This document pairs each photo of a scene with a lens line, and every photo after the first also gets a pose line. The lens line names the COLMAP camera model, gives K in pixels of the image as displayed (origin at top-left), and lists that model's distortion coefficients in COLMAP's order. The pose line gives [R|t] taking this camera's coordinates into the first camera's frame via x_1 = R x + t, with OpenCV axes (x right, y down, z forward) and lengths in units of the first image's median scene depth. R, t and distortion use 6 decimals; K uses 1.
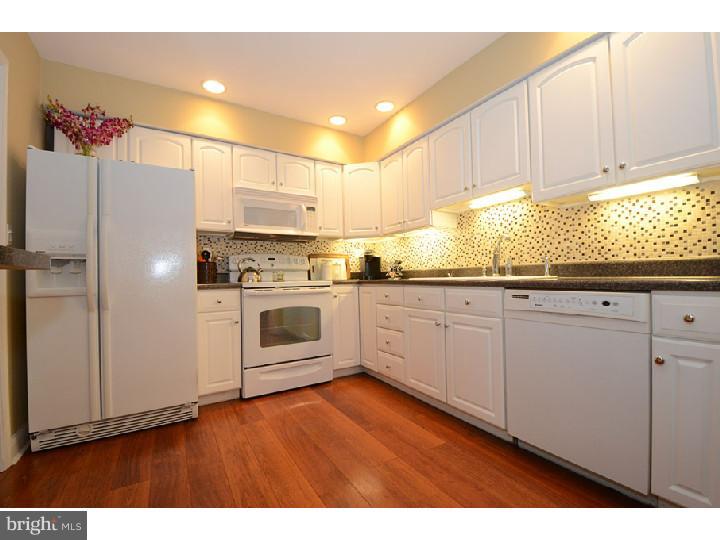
lens RADIAL K [[313.4, 0, 362.2], [0, 313.4, 273.0], [0, 0, 1]] dist [0.000847, -0.012487]
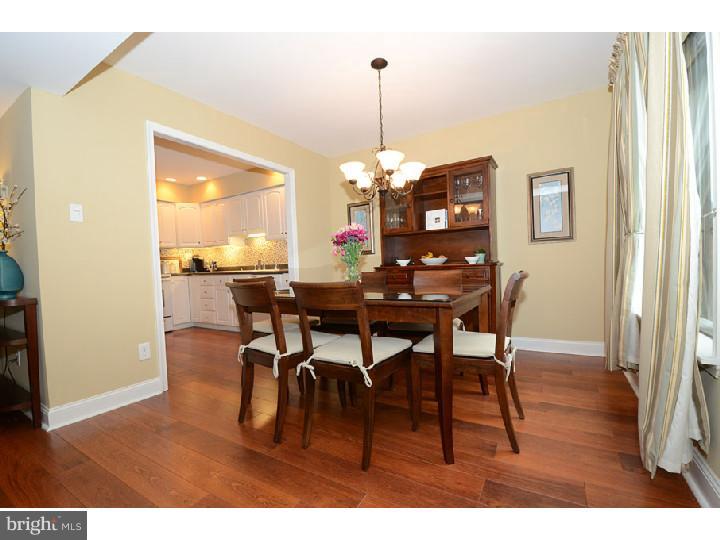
lens RADIAL K [[313.4, 0, 366.4], [0, 313.4, 273.4], [0, 0, 1]] dist [0.000847, -0.012487]
pose [[0.882294, -0.029441, 0.469778, 0.058889], [0.016499, 0.999363, 0.031644, -0.021542], [-0.470410, -0.020169, 0.882217, -1.330907]]
